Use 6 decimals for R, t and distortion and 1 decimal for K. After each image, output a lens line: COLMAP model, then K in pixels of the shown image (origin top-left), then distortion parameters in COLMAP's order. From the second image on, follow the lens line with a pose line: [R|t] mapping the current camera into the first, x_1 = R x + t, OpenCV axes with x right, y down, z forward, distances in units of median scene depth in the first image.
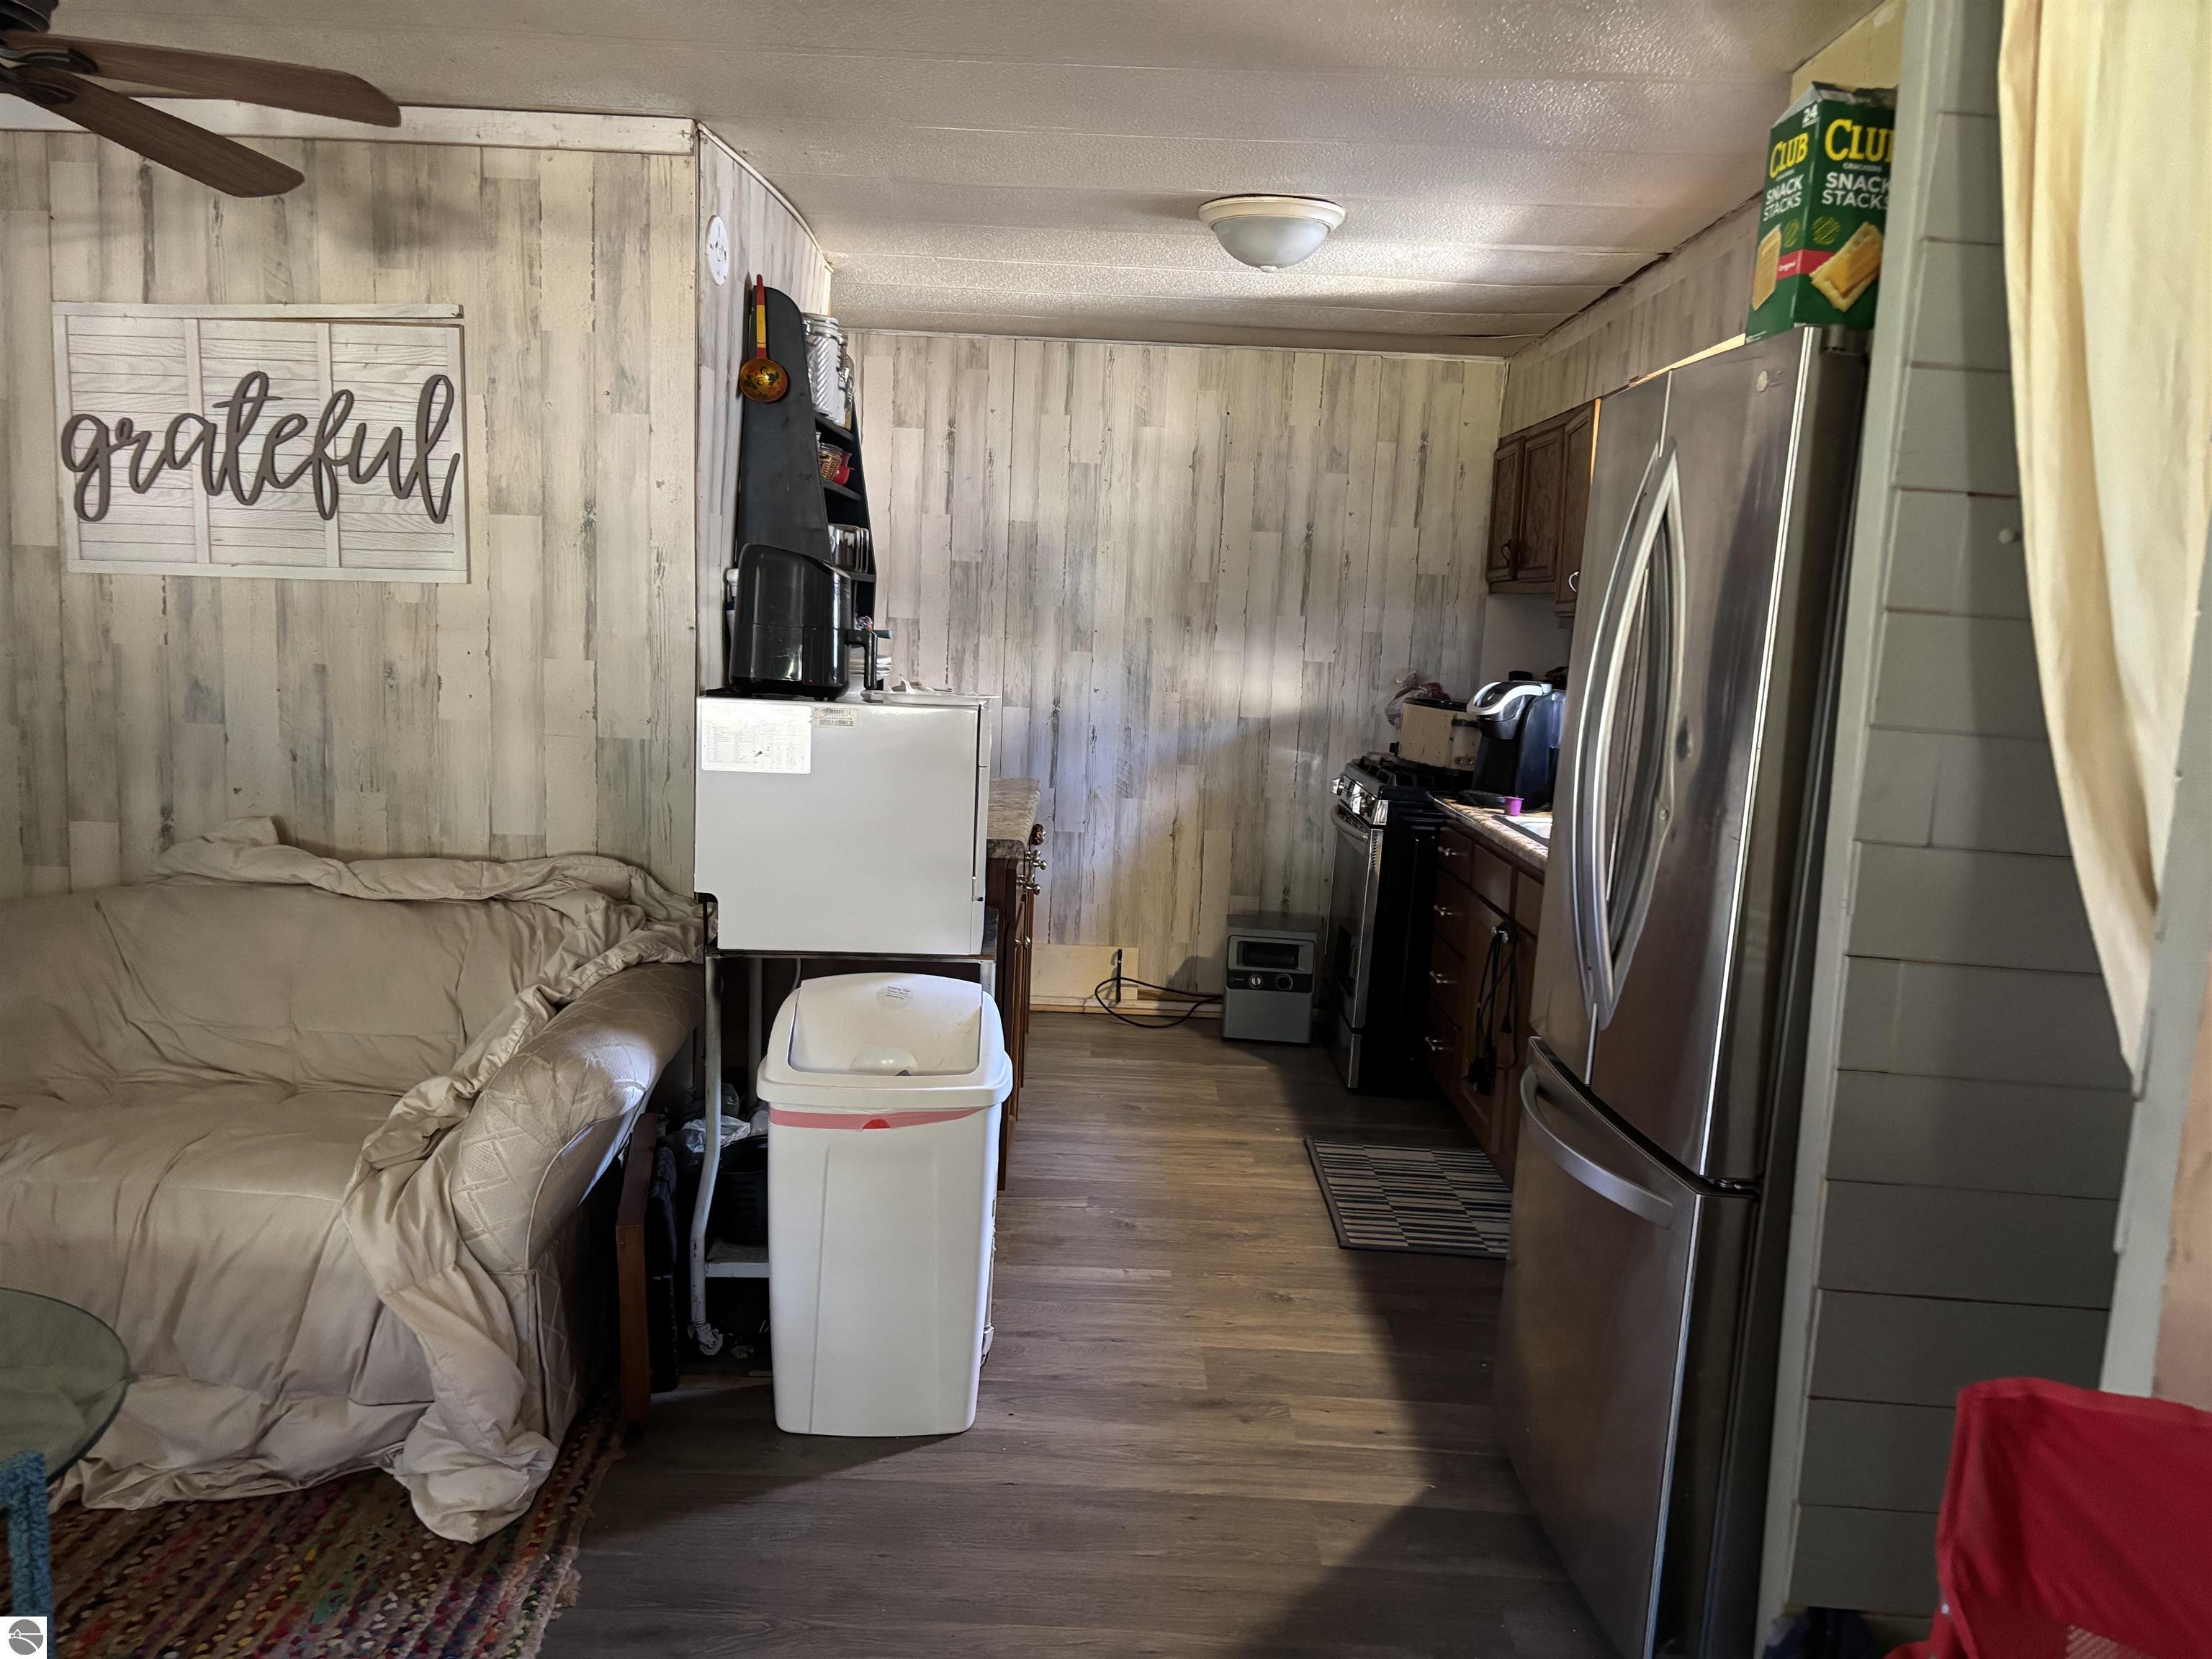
lens RADIAL K [[1660.4, 0, 1092.1], [0, 1660.4, 819.6], [0, 0, 1]] dist [0.054105, -0.060493]
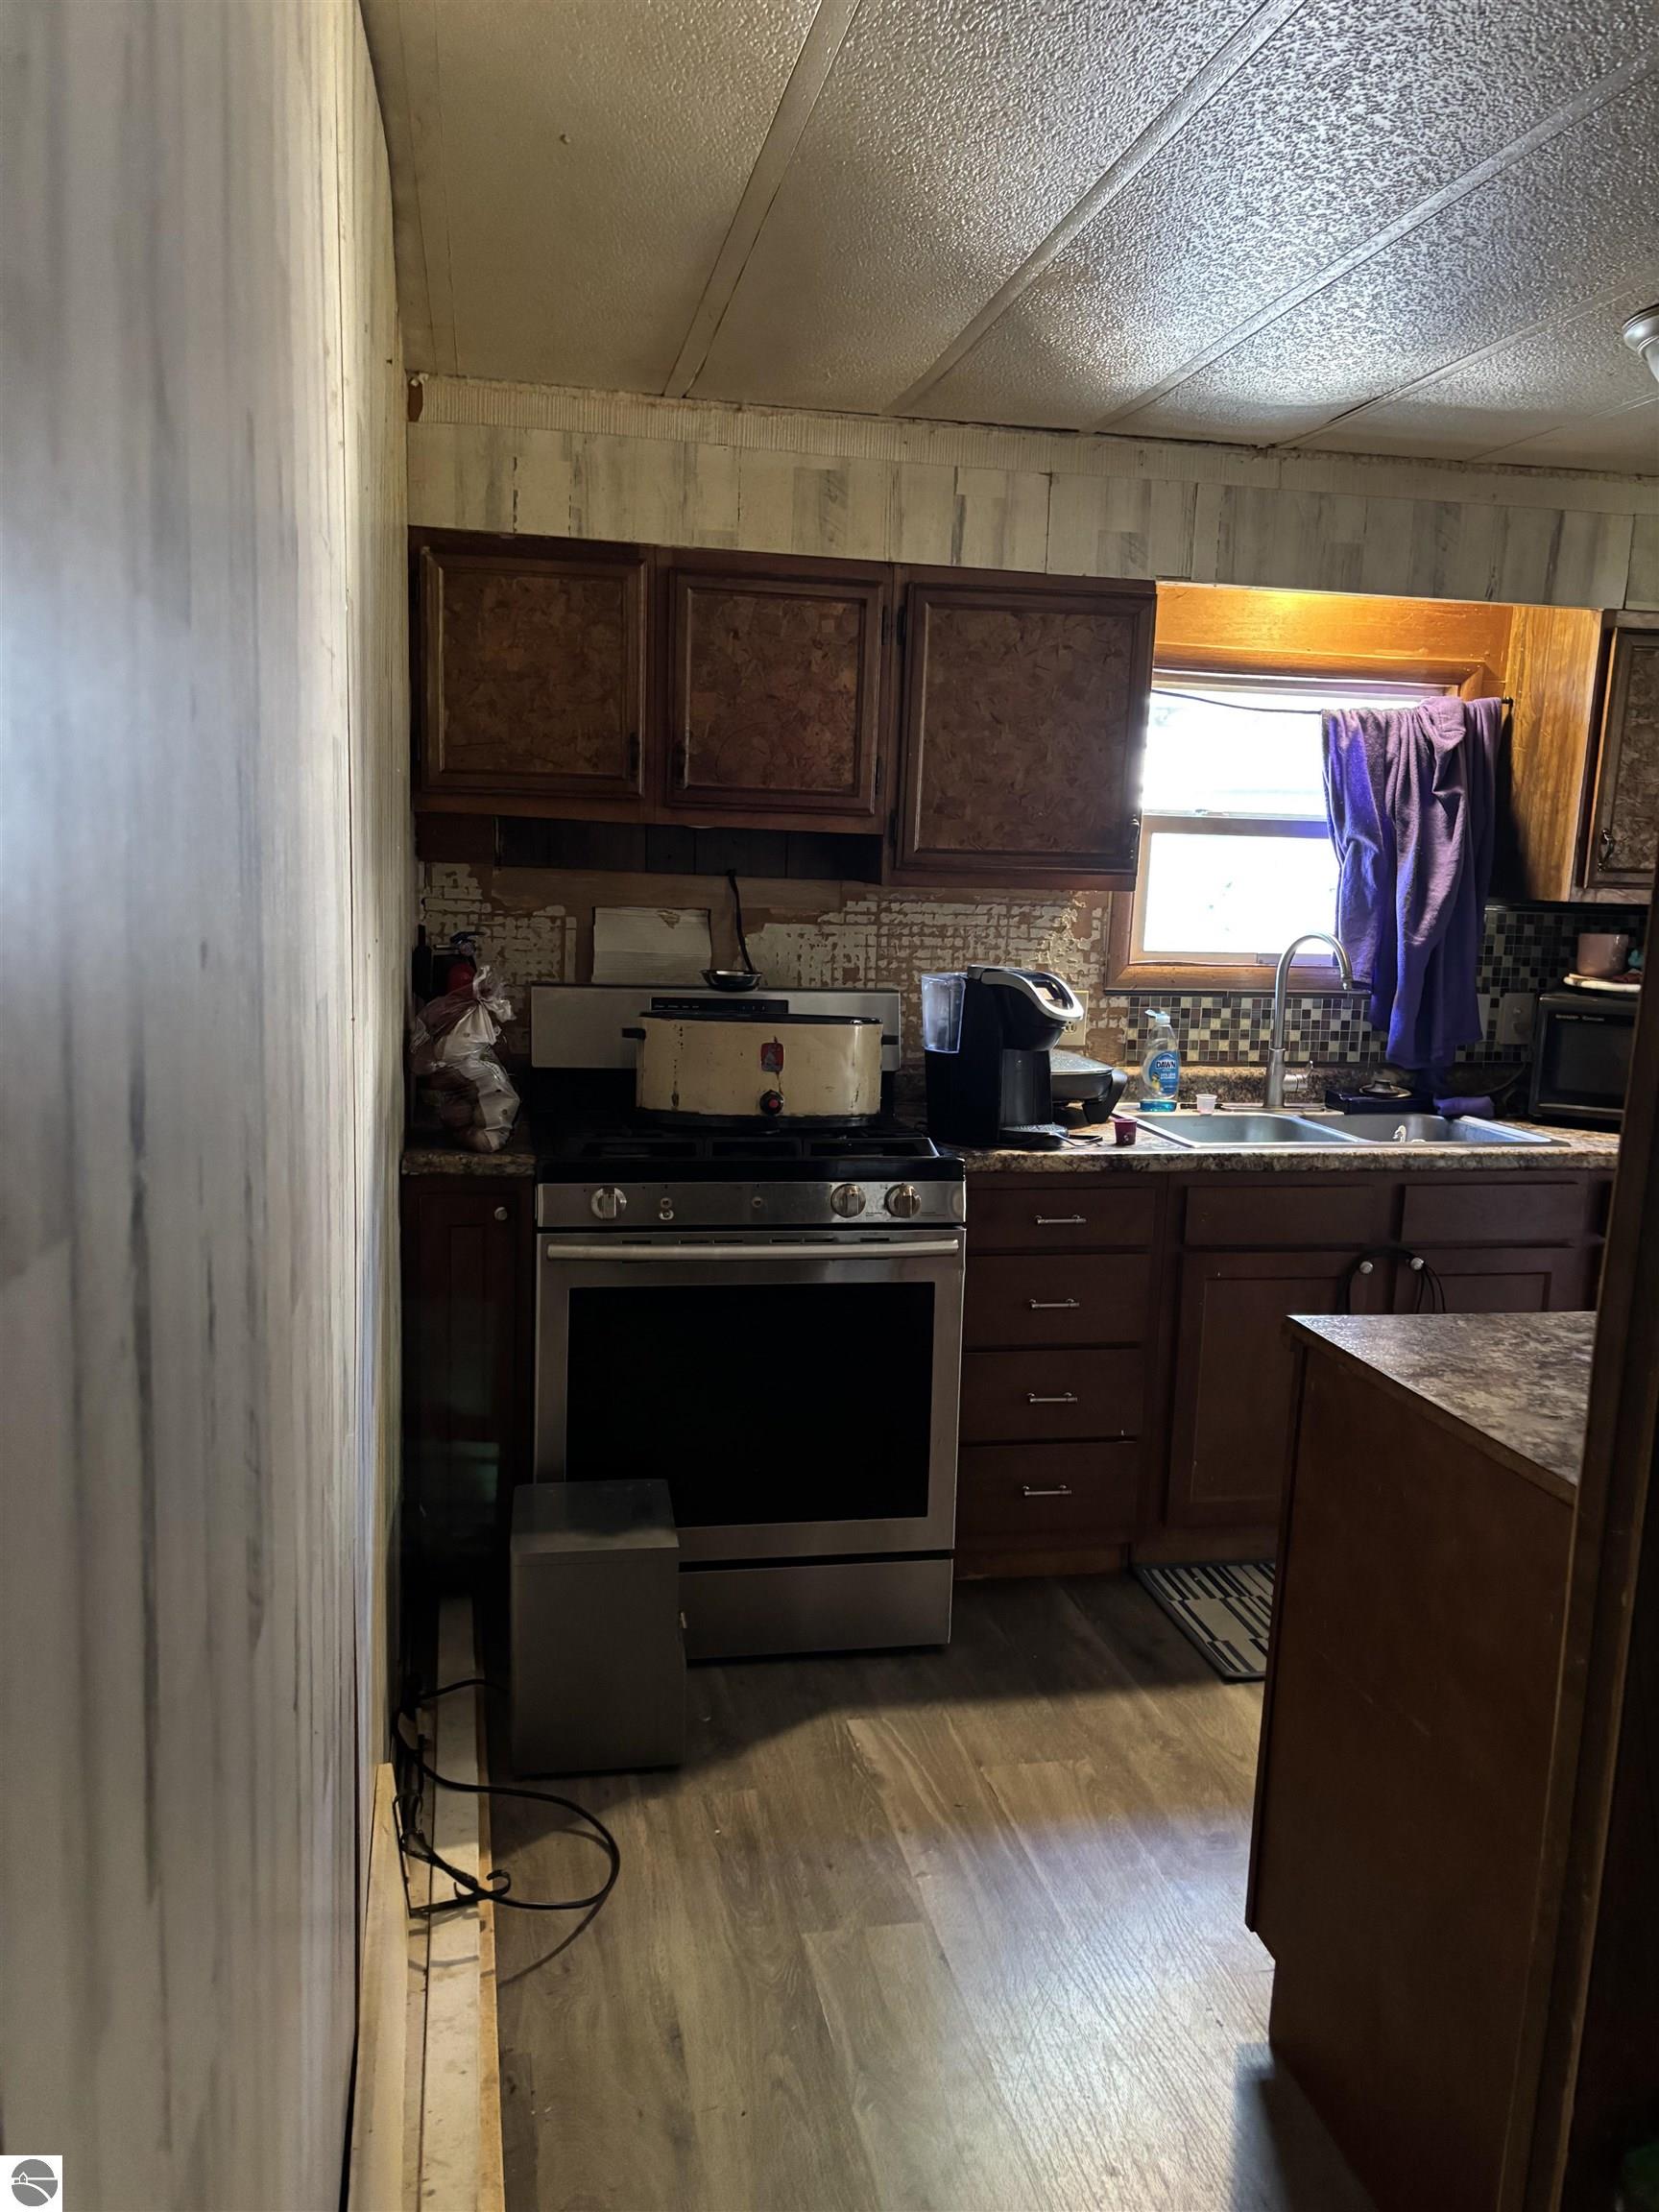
lens RADIAL K [[1670.4, 0, 823.8], [0, 1670.4, 1128.4], [0, 0, 1]] dist [0.058533, -0.064633]
pose [[-0.210666, -0.209913, 0.954755, -0.598845], [0.082233, 0.969406, 0.231279, -0.265100], [-0.974093, 0.127235, -0.186959, 1.720664]]
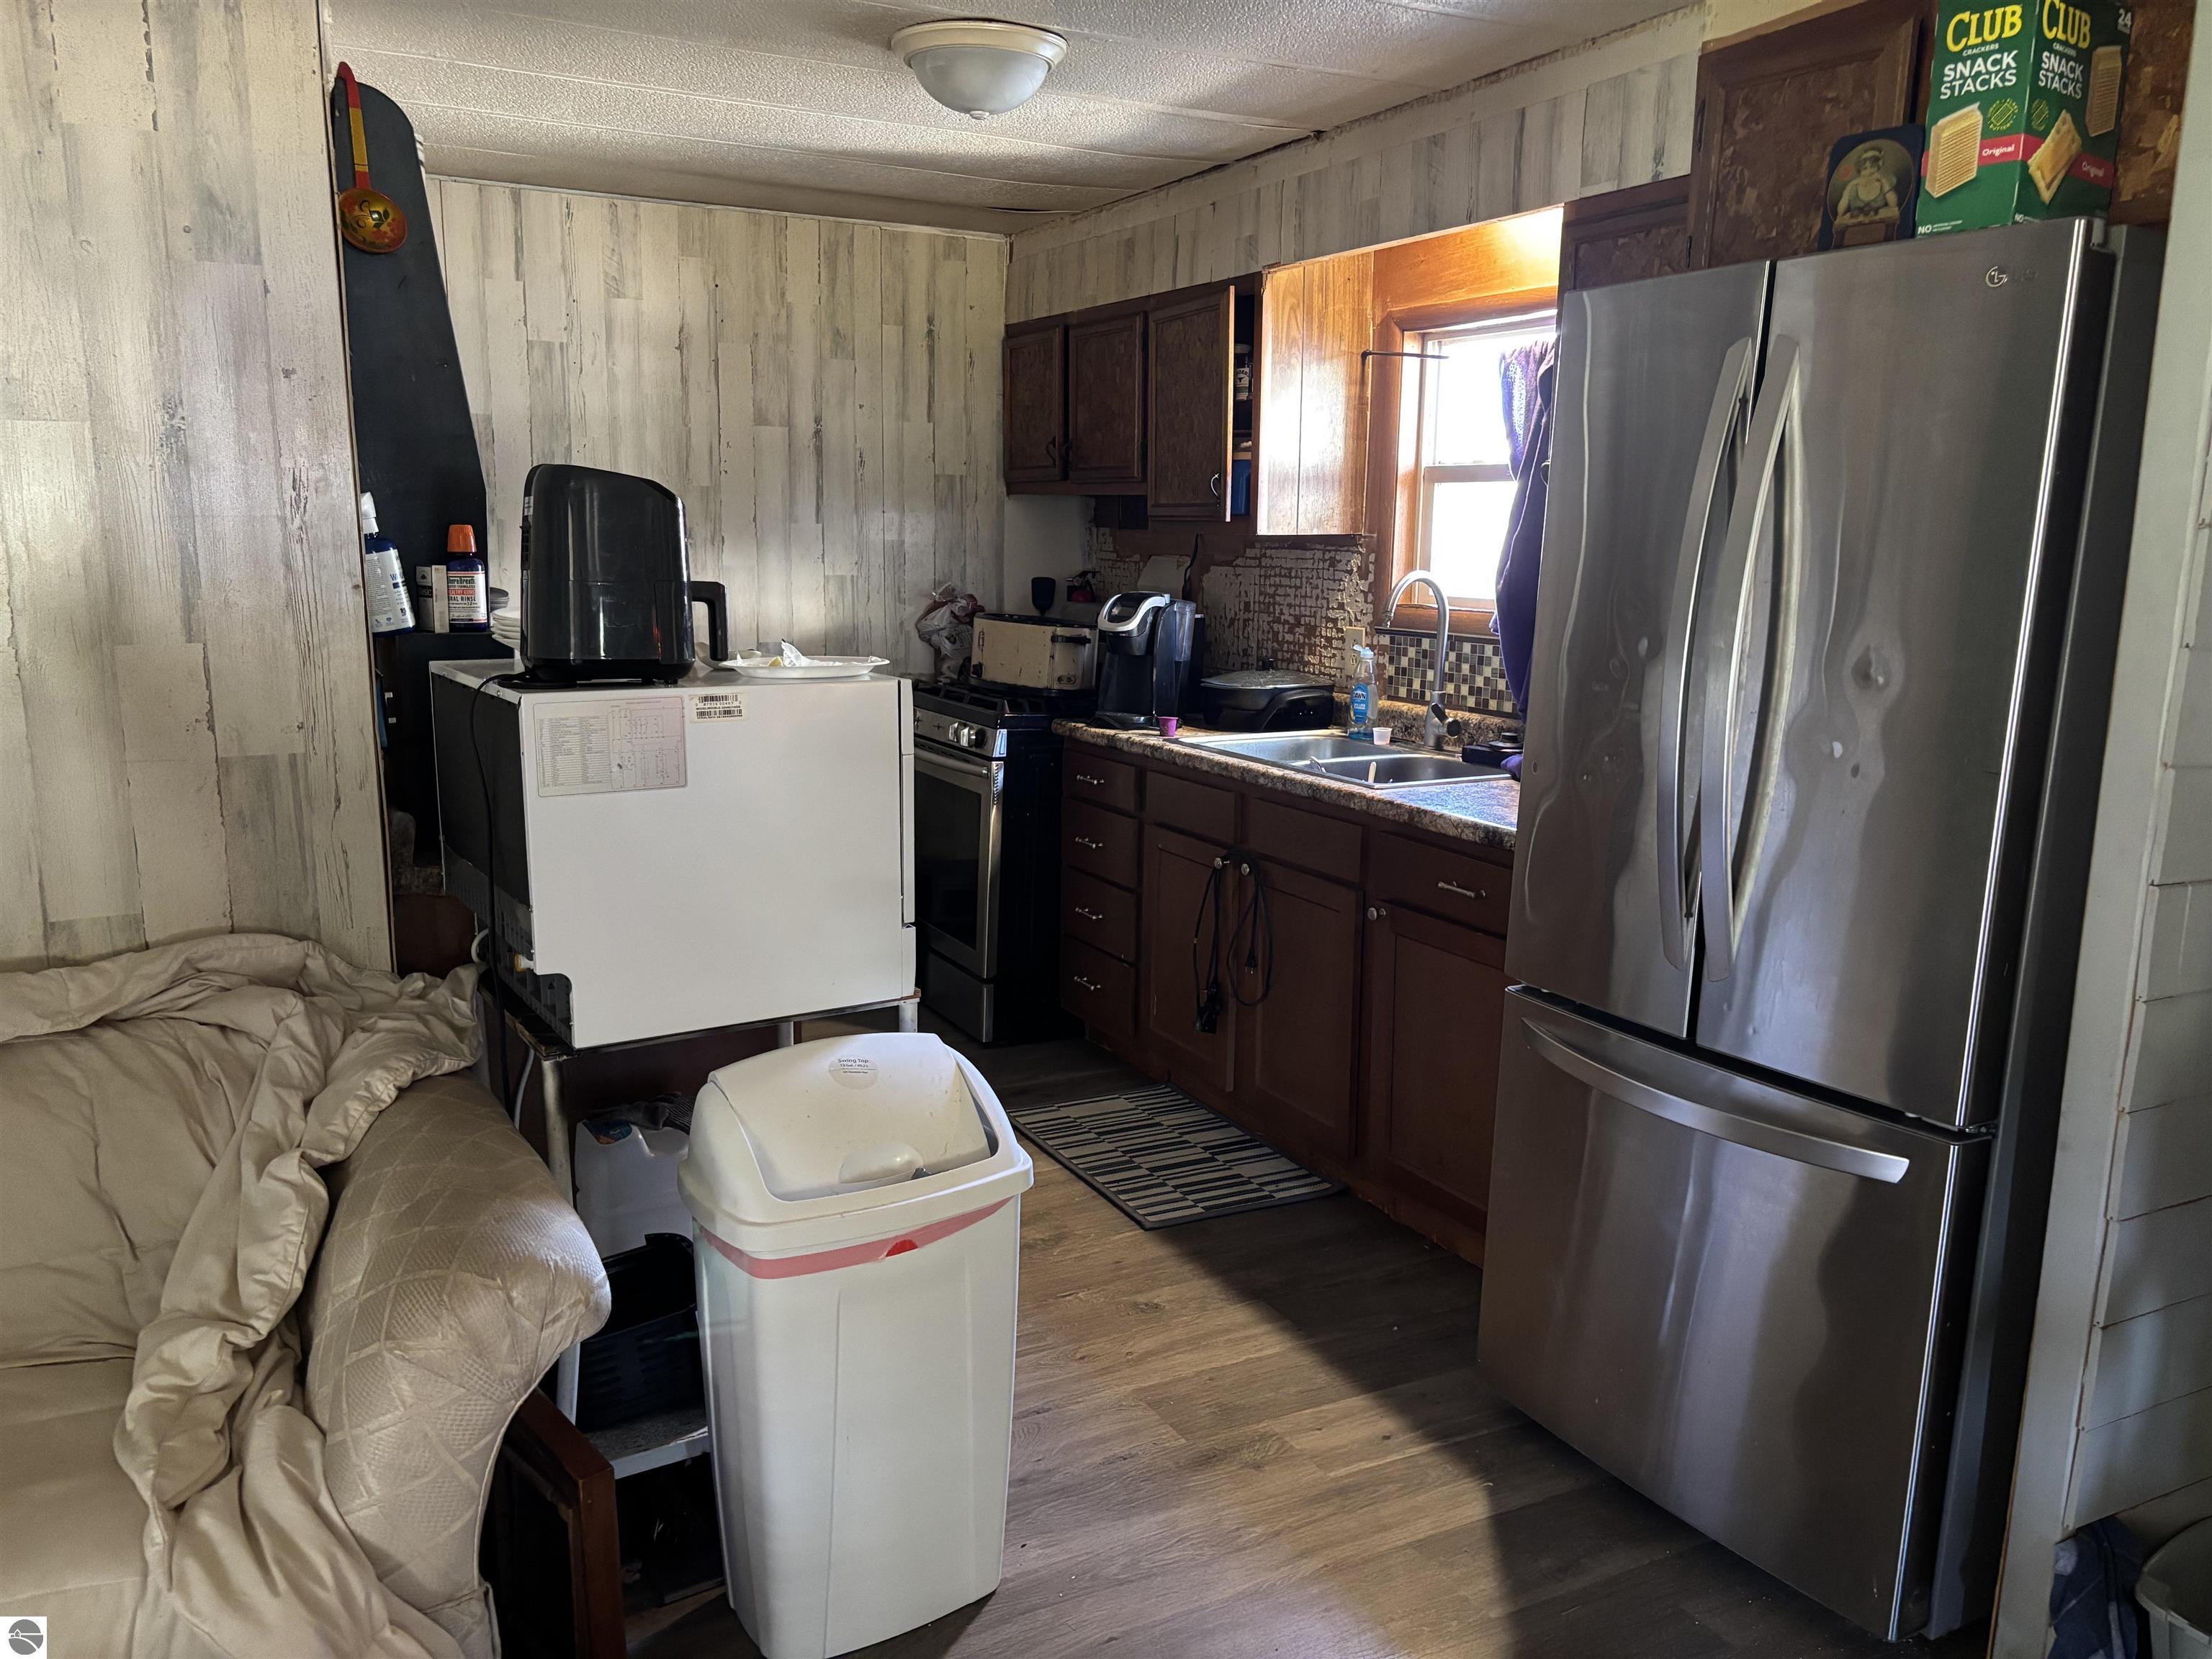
lens RADIAL K [[1663.1, 0, 1082.9], [0, 1663.1, 837.1], [0, 0, 1]] dist [0.058408, -0.067036]
pose [[0.879934, -0.120368, 0.459596, -0.313601], [0.084986, 0.991649, 0.097000, -0.055004], [-0.467434, -0.046294, 0.882815, 0.249647]]
